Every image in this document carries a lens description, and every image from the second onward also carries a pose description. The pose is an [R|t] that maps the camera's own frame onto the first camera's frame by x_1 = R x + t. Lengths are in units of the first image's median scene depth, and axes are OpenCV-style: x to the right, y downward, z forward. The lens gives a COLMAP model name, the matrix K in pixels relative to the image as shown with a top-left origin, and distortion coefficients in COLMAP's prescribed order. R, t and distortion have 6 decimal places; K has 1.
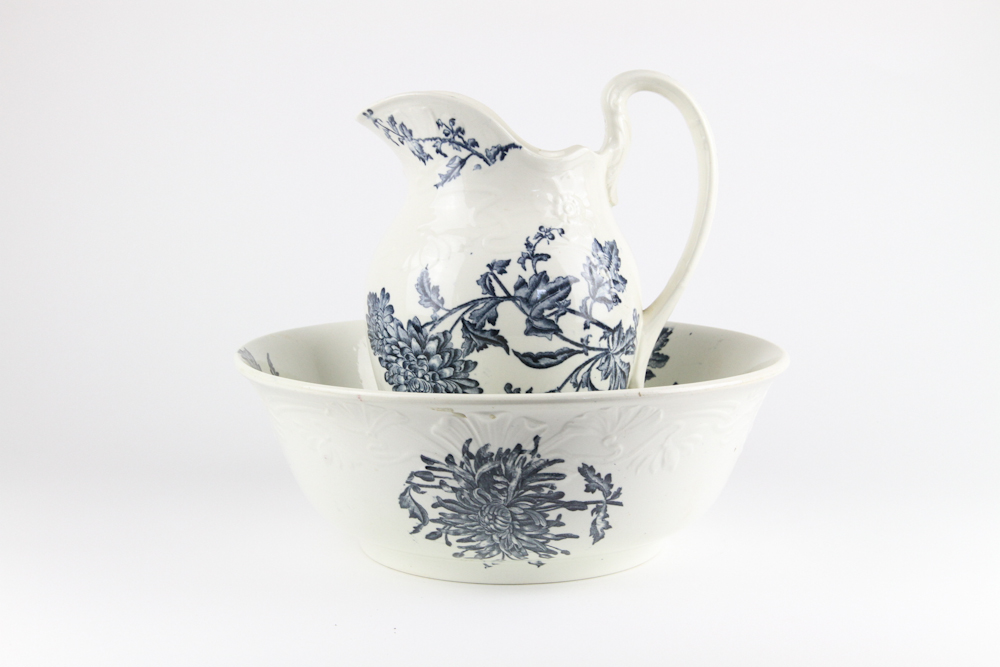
lens RADIAL K [[1596.5, 0, 501.0], [0, 1596.5, 334.9], [0, 0, 1]] dist [0.037213, 0.000000]
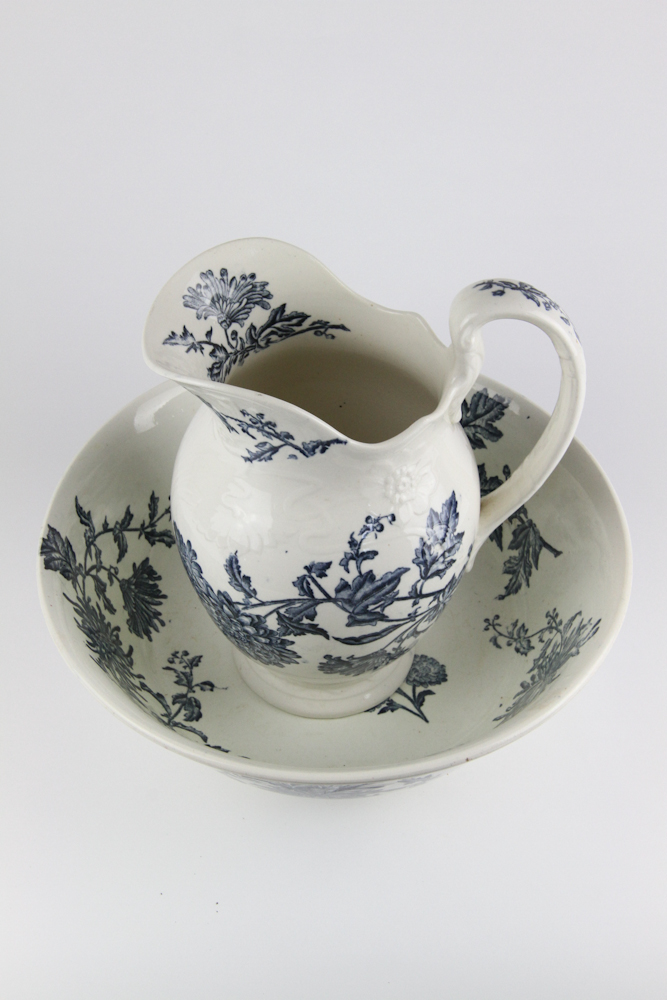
lens RADIAL K [[1148.0, 0, 333.4], [0, 1148.0, 499.6], [0, 0, 1]] dist [0.034799, 0.000000]
pose [[0.999888, 0.014661, -0.003126, 0.008481], [-0.009709, 0.792233, 0.610142, -0.455922], [0.011421, -0.610043, 0.792286, 0.528446]]
